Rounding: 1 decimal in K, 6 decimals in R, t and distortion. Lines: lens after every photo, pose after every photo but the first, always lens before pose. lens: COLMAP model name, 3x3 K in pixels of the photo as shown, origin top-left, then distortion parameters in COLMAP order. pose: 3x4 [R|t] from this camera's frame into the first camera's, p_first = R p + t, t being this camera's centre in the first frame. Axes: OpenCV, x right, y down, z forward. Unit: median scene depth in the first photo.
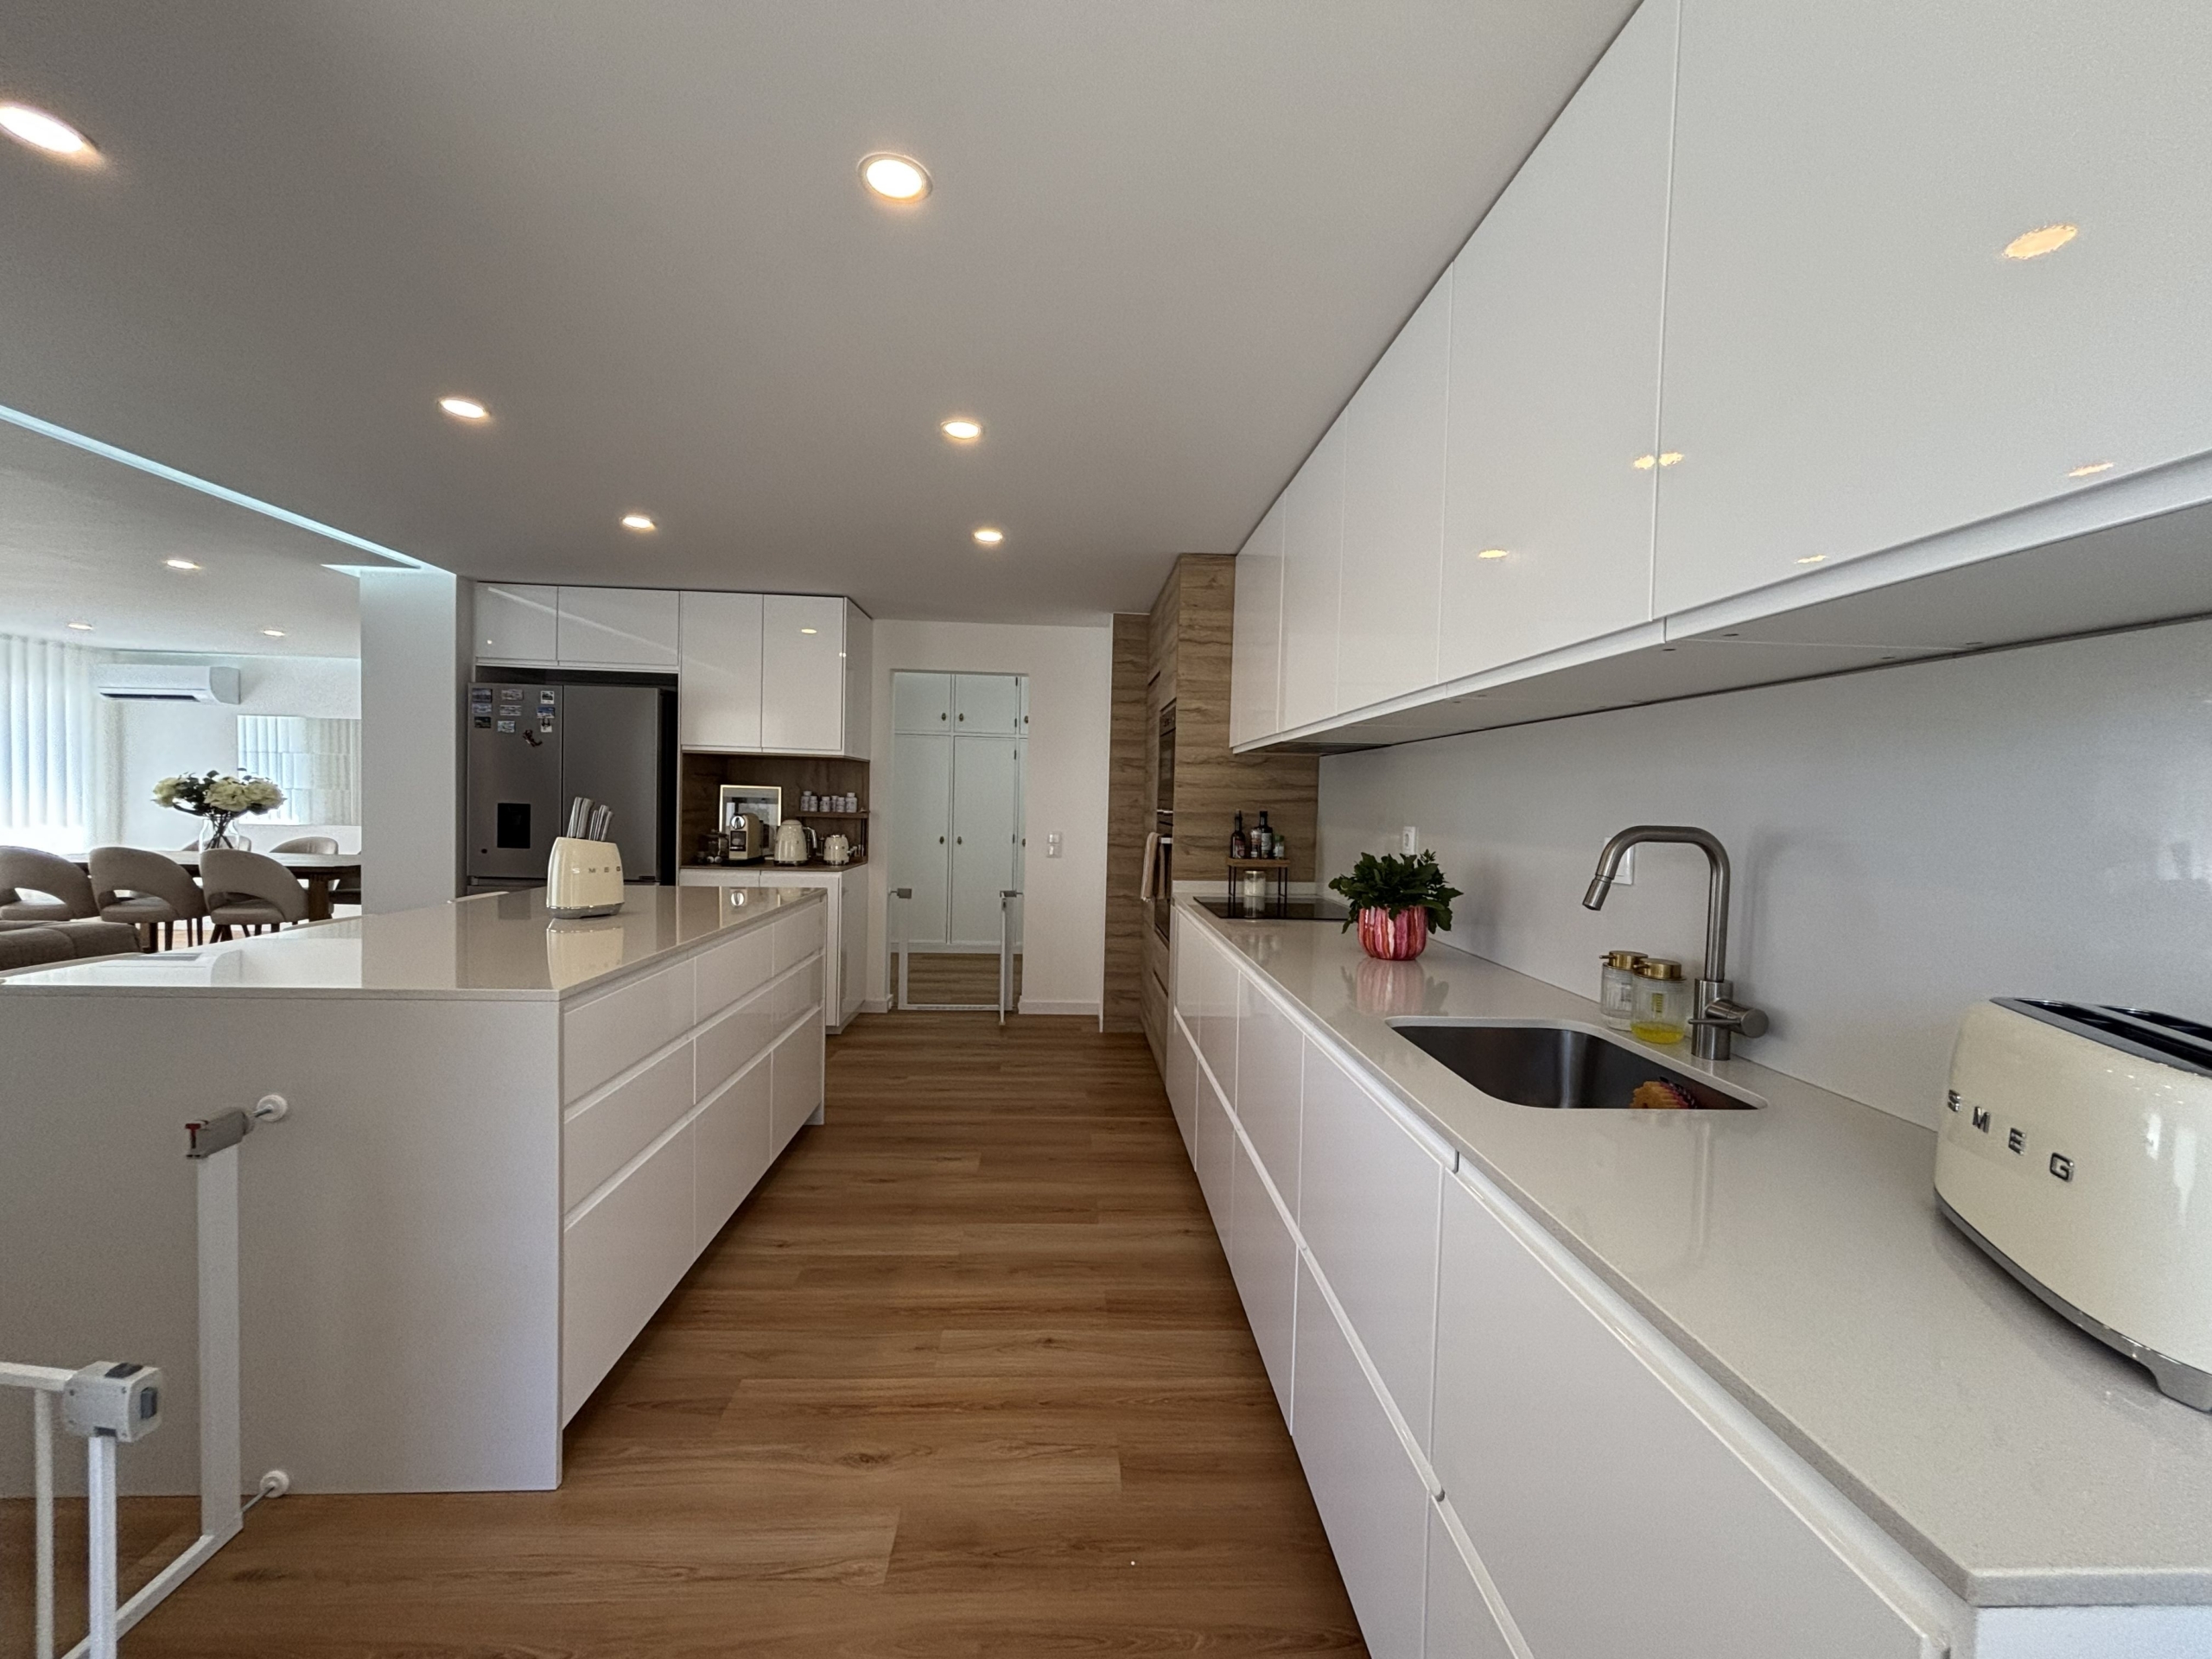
lens RADIAL K [[885.7, 0, 1112.2], [0, 885.7, 832.2], [0, 0, 1]] dist [0.001938, -0.001892]
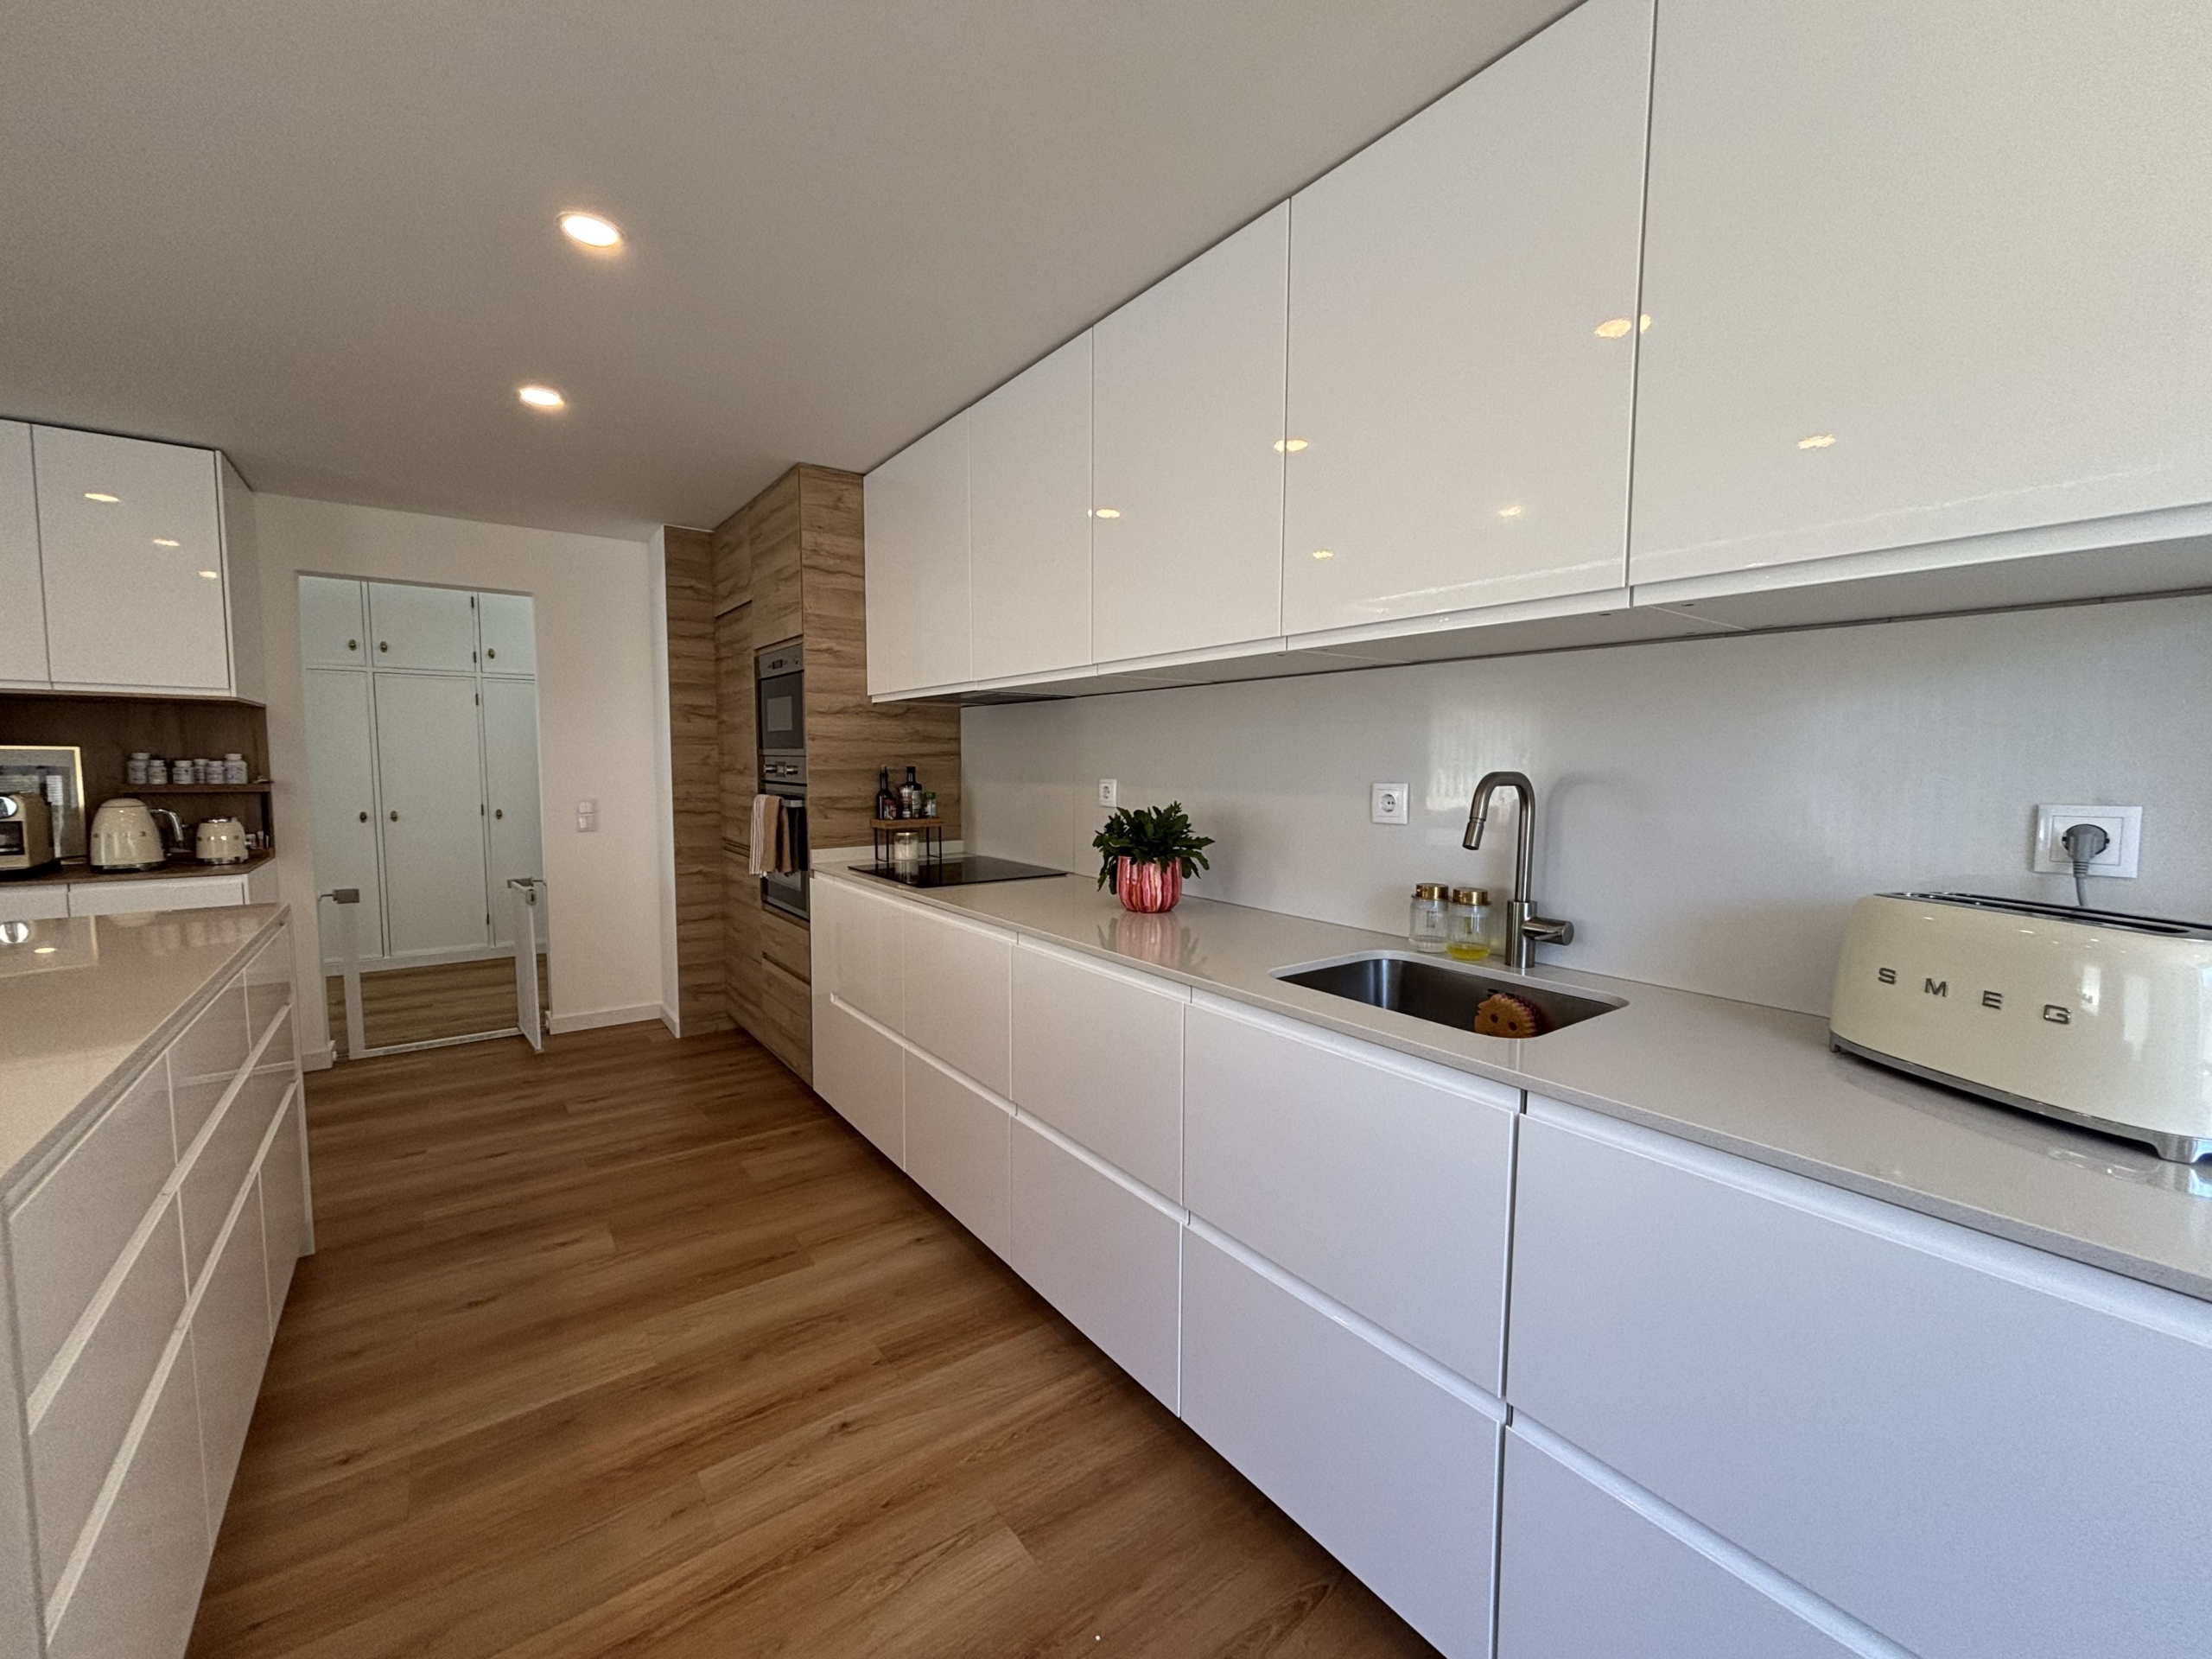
lens RADIAL K [[885.7, 0, 1102.4], [0, 885.7, 831.9], [0, 0, 1]] dist [0.001938, -0.001892]
pose [[0.836909, -0.065468, 0.543413, -0.164022], [0.035946, 0.997252, 0.064785, -0.008281], [-0.546161, -0.034685, 0.836962, 0.123524]]
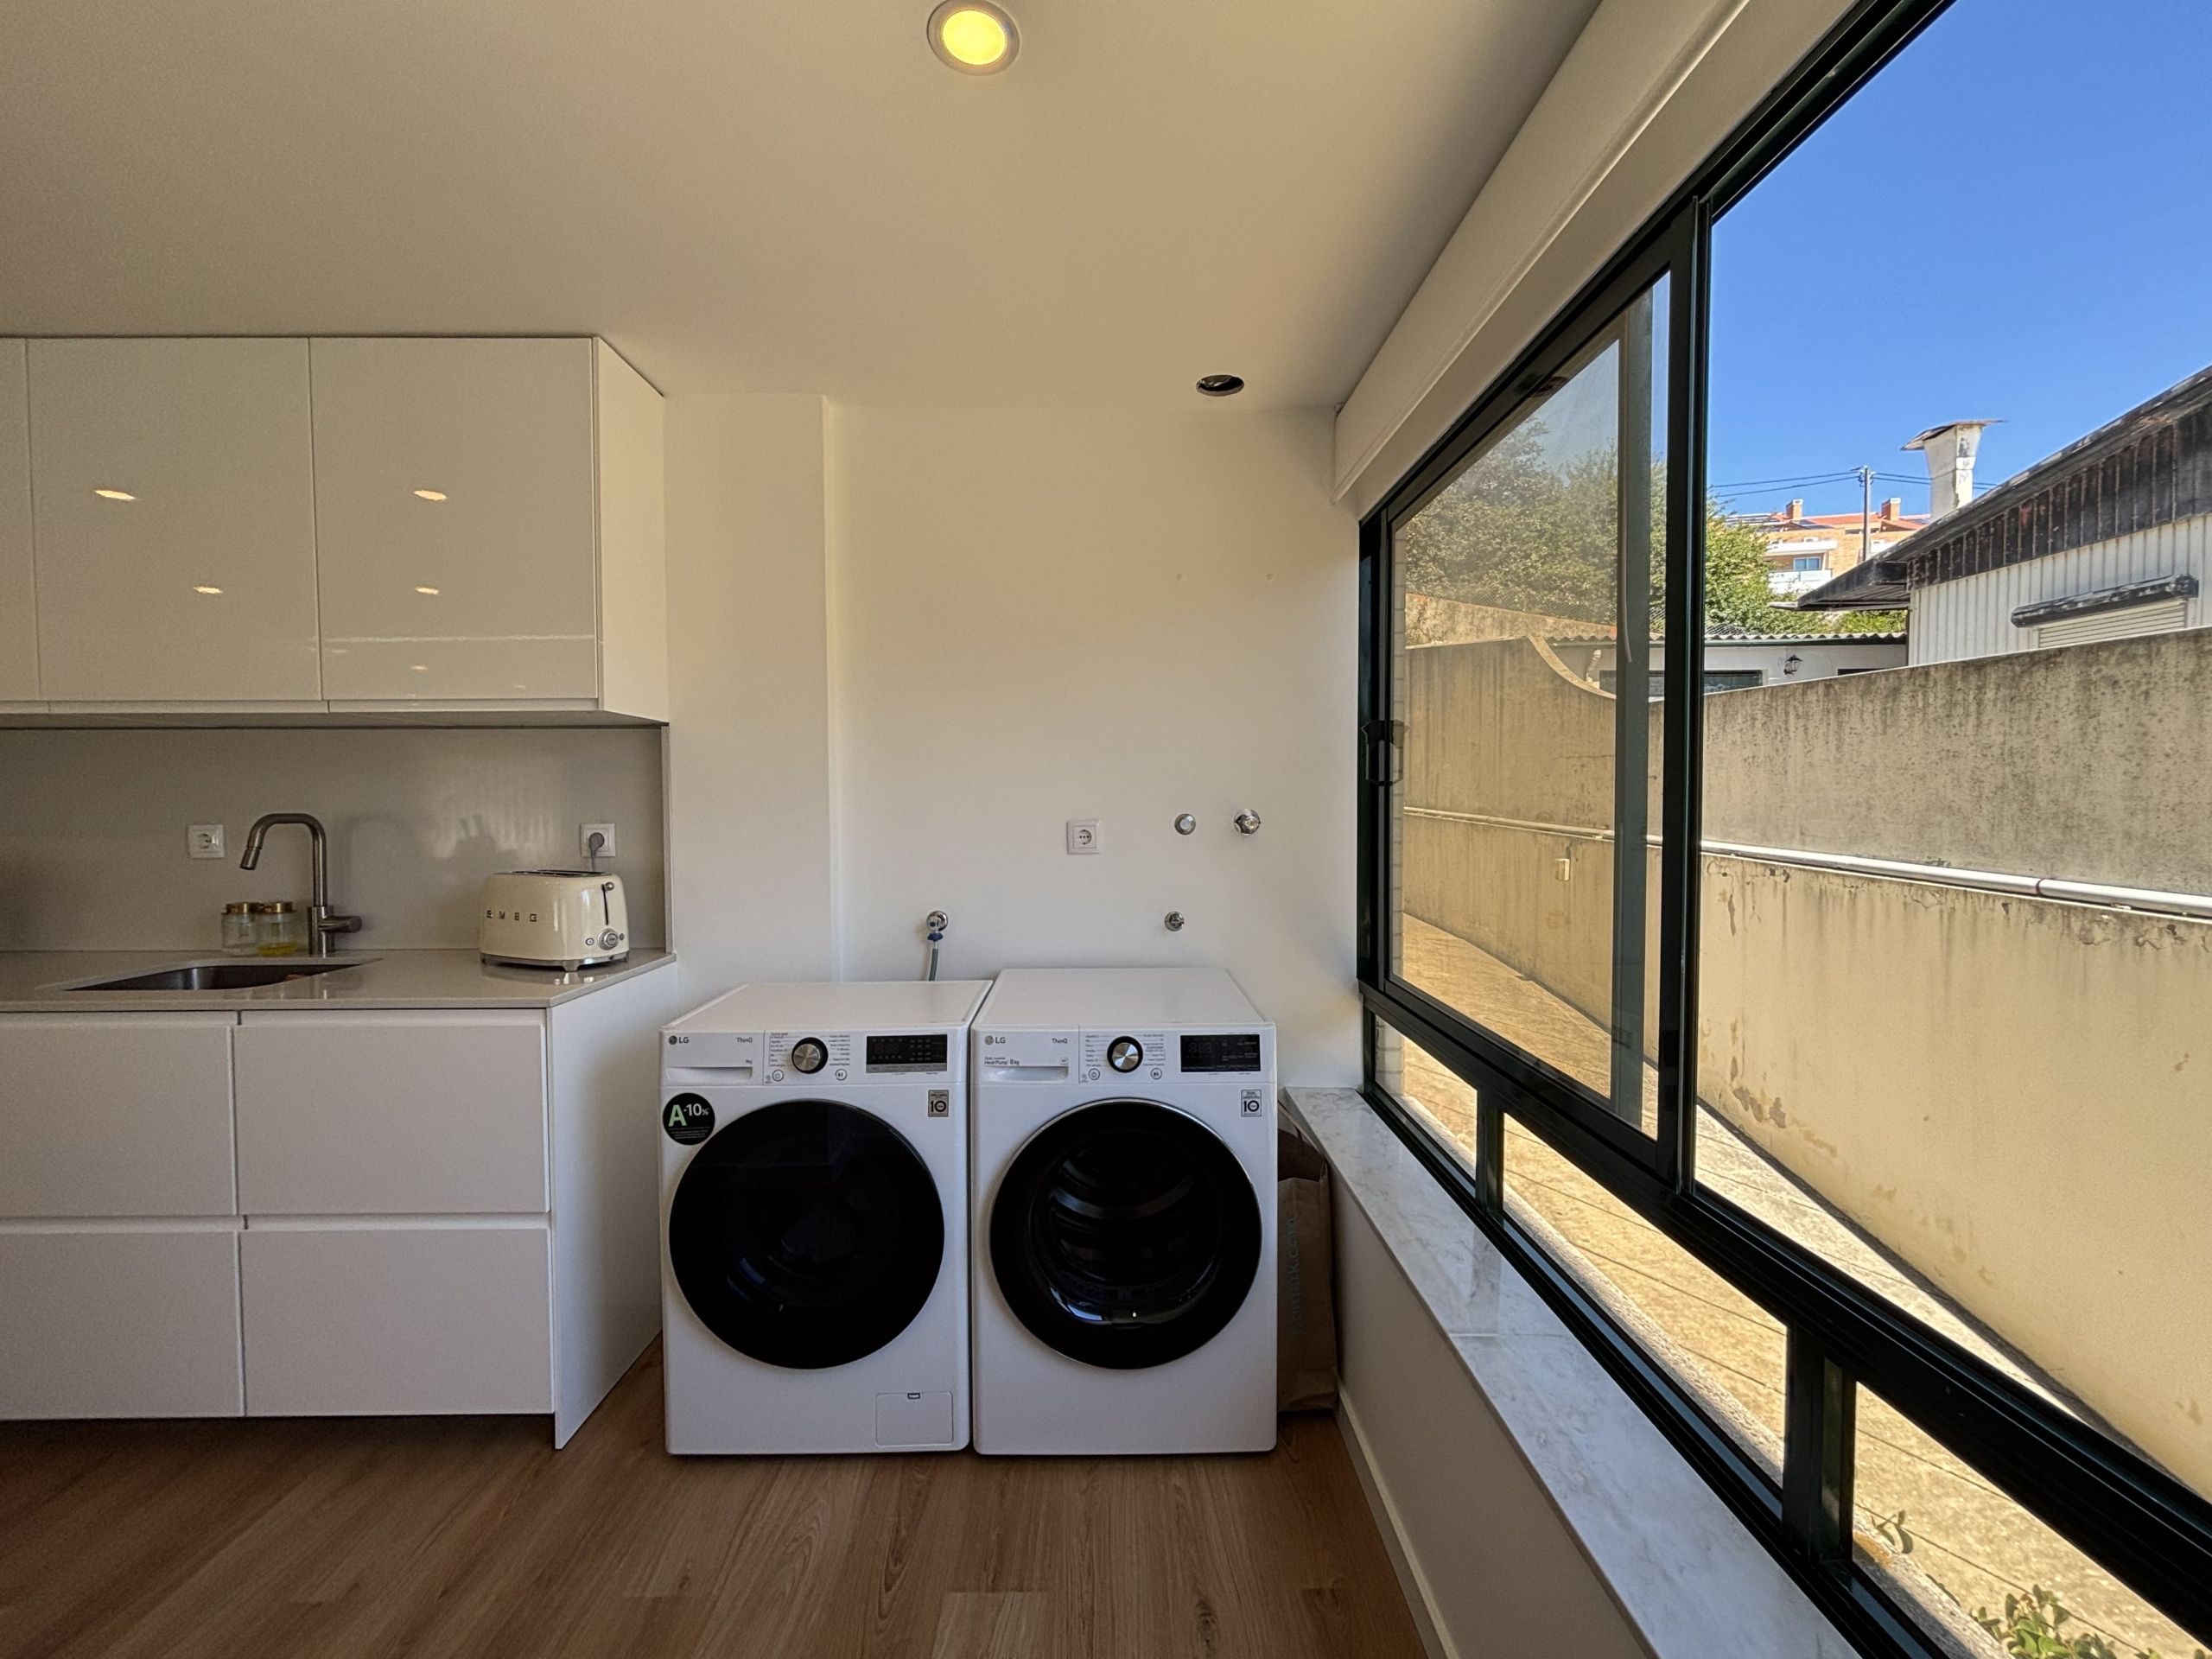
lens RADIAL K [[885.7, 0, 1102.5], [0, 885.7, 829.4], [0, 0, 1]] dist [0.001938, -0.001892]
pose [[0.039548, -0.055037, 0.997701, -0.343327], [0.041891, 0.997695, 0.053376, -0.000655], [-0.998339, 0.039684, 0.041763, -0.199764]]
